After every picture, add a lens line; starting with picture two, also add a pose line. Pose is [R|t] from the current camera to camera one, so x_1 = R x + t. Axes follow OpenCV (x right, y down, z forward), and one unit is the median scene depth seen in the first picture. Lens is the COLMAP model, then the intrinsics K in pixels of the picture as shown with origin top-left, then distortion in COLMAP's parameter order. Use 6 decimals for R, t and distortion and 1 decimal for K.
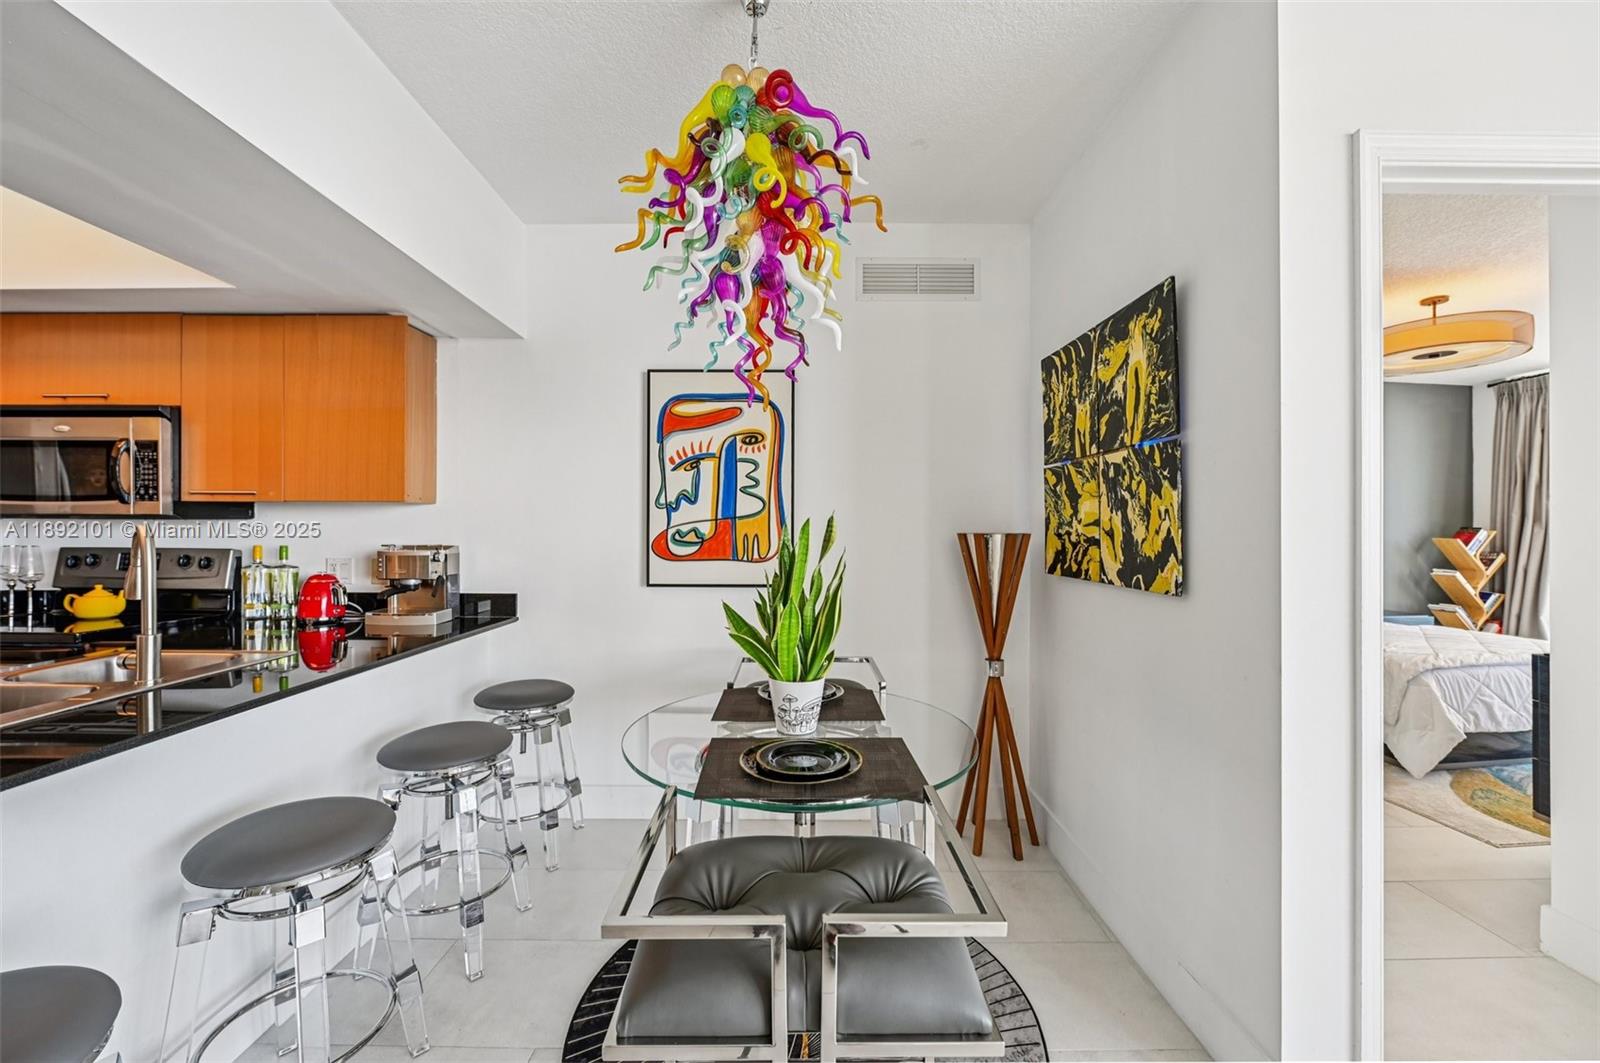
lens RADIAL K [[631.5, 0, 801.4], [0, 631.5, 527.2], [0, 0, 1]] dist [-0.009343, -0.001292]
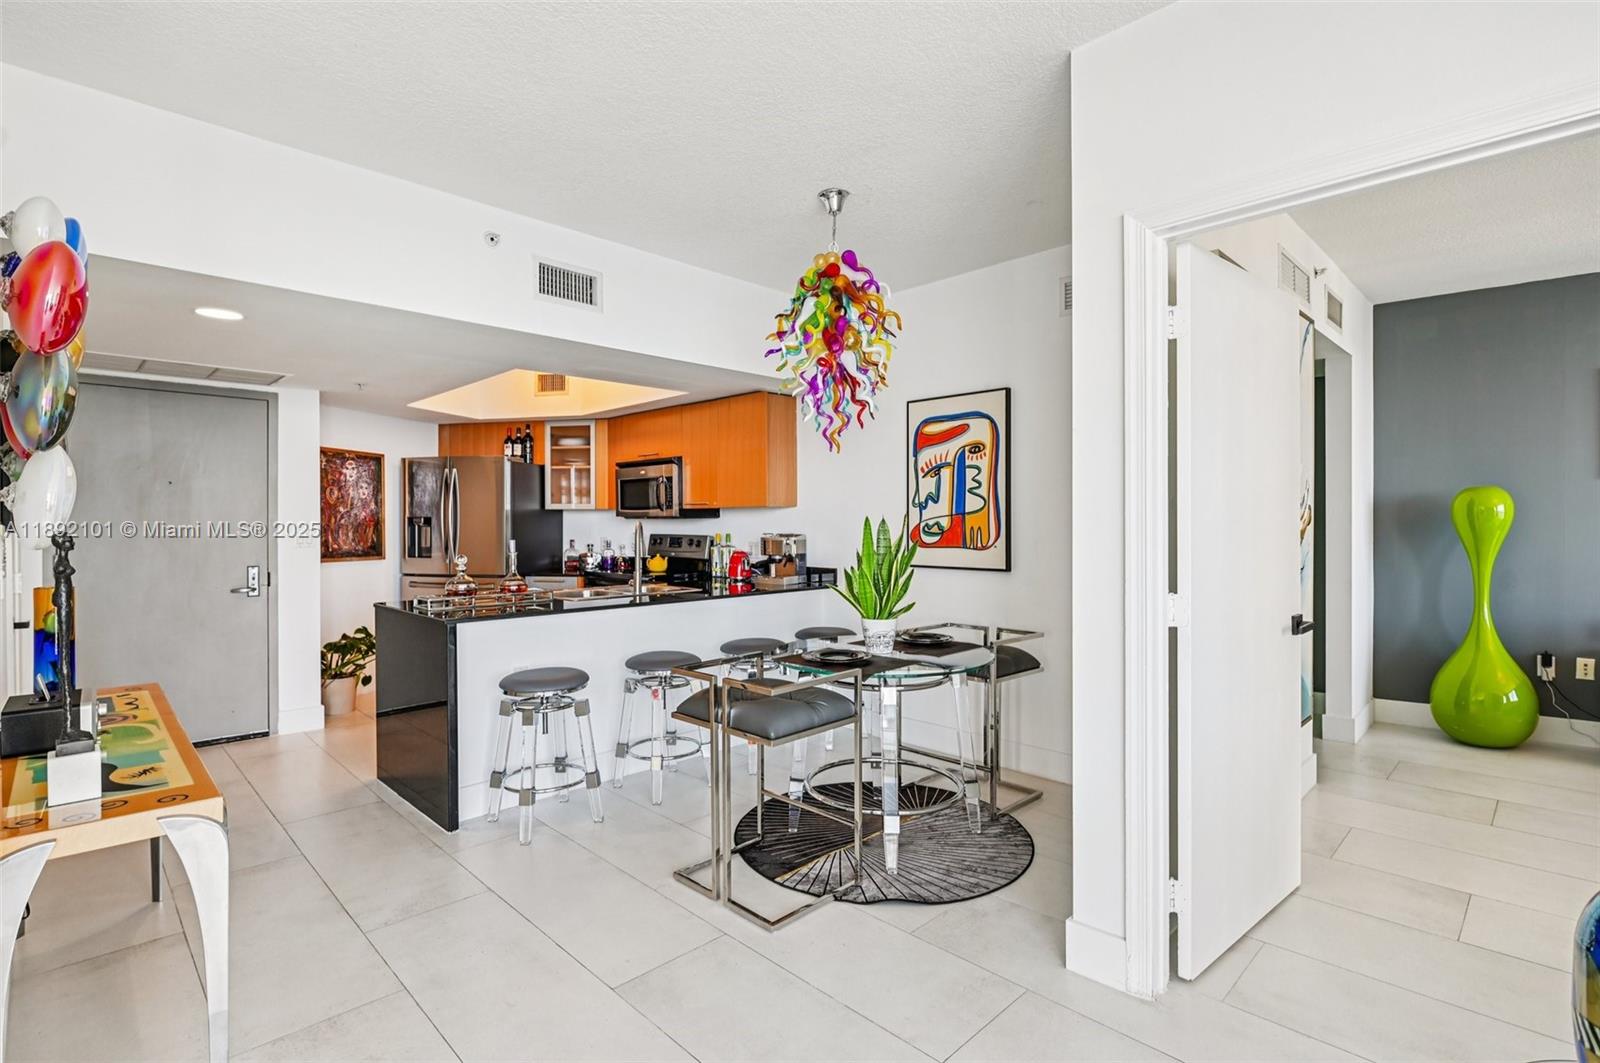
lens RADIAL K [[762.0, 0, 800.0], [0, 762.0, 531.5], [0, 0, 1]] dist [0.001309, -0.000110]
pose [[0.701356, 0.003283, -0.712803, 0.756049], [0.004574, 0.999948, 0.009106, 0.005337], [0.712796, -0.009647, 0.701305, -0.284030]]
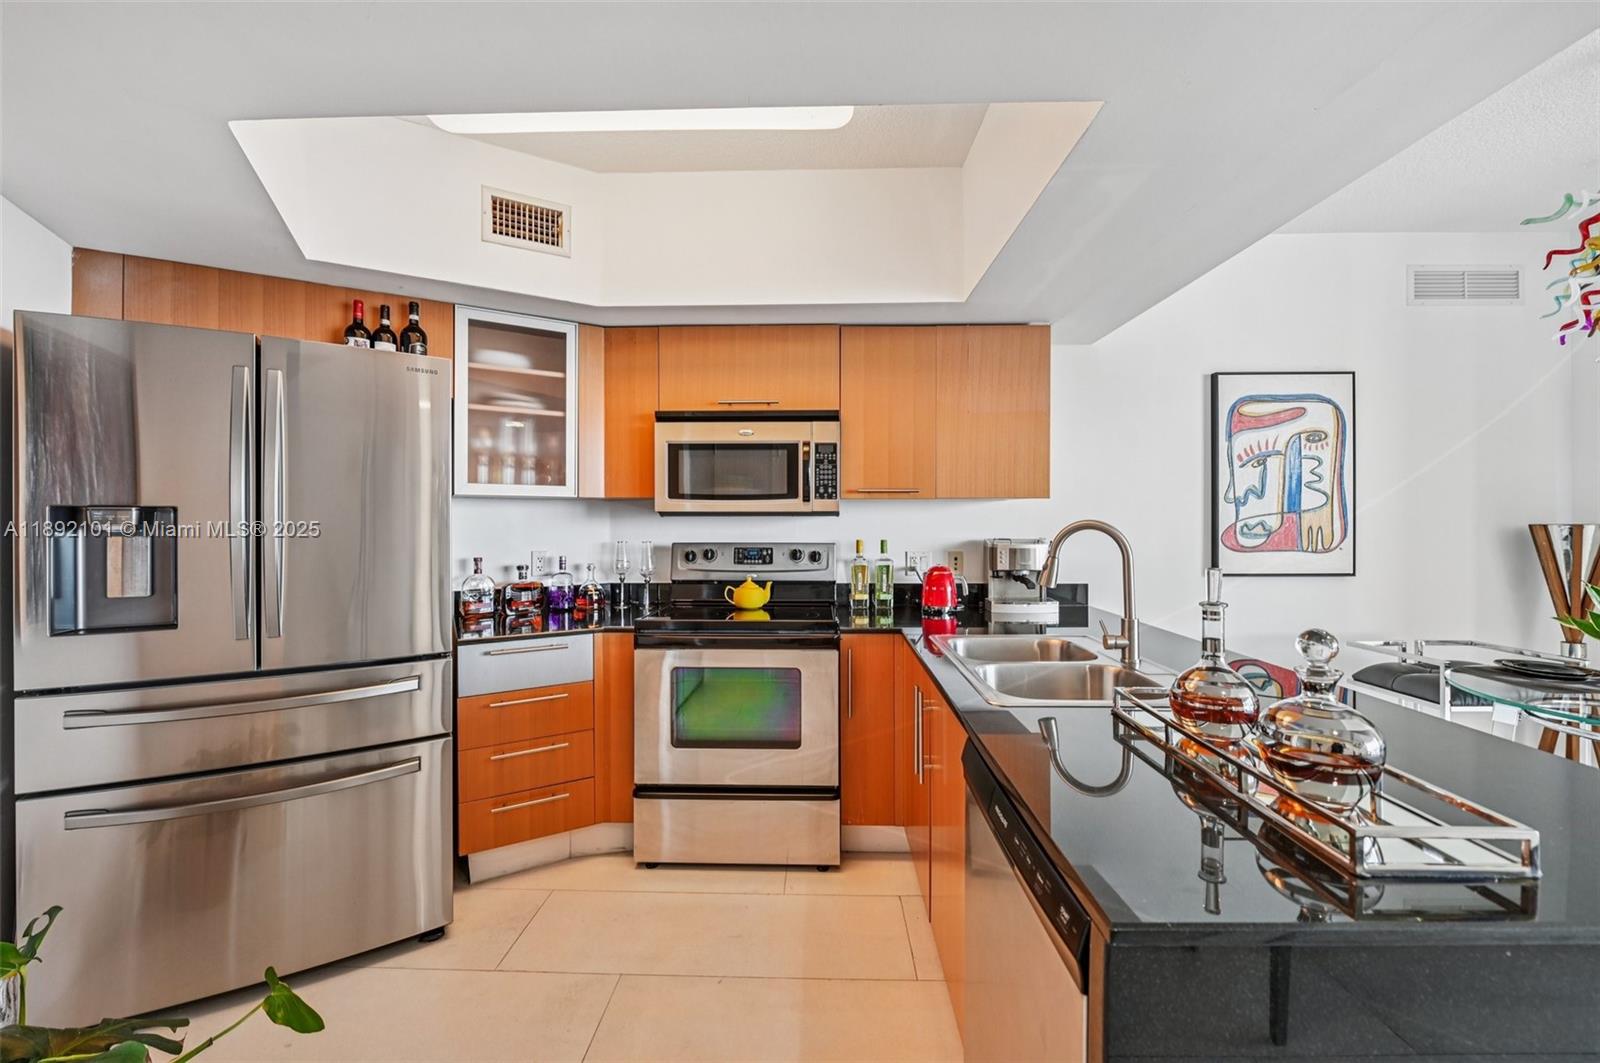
lens RADIAL K [[632.1, 0, 800.5], [0, 632.1, 524.4], [0, 0, 1]] dist [-0.008658, -0.000349]
pose [[0.999604, -0.006180, -0.027440, -0.948290], [0.006274, 0.999975, 0.003352, -0.001794], [0.027419, -0.003523, 0.999618, -0.085012]]
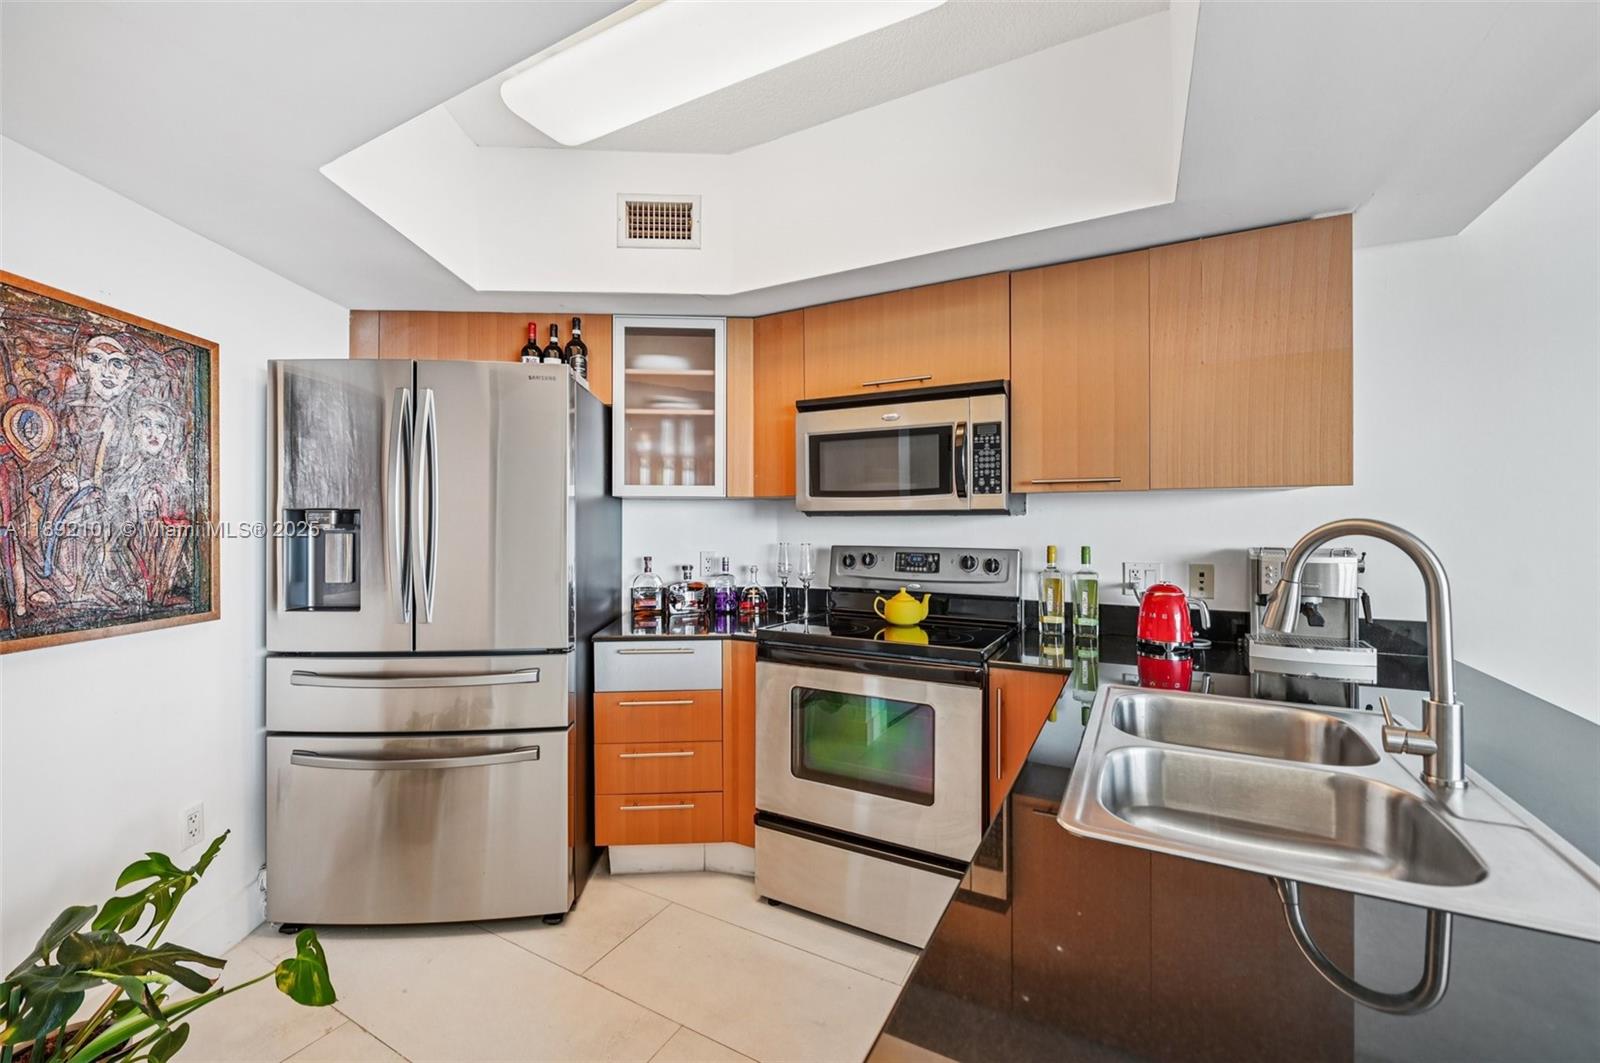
lens RADIAL K [[632.1, 0, 800.5], [0, 632.1, 524.4], [0, 0, 1]] dist [-0.008658, -0.000349]
pose [[0.878933, -0.005128, -0.476918, -0.768497], [0.004832, 0.999987, -0.001848, 0.000589], [0.476921, -0.000680, 0.878946, 0.105684]]
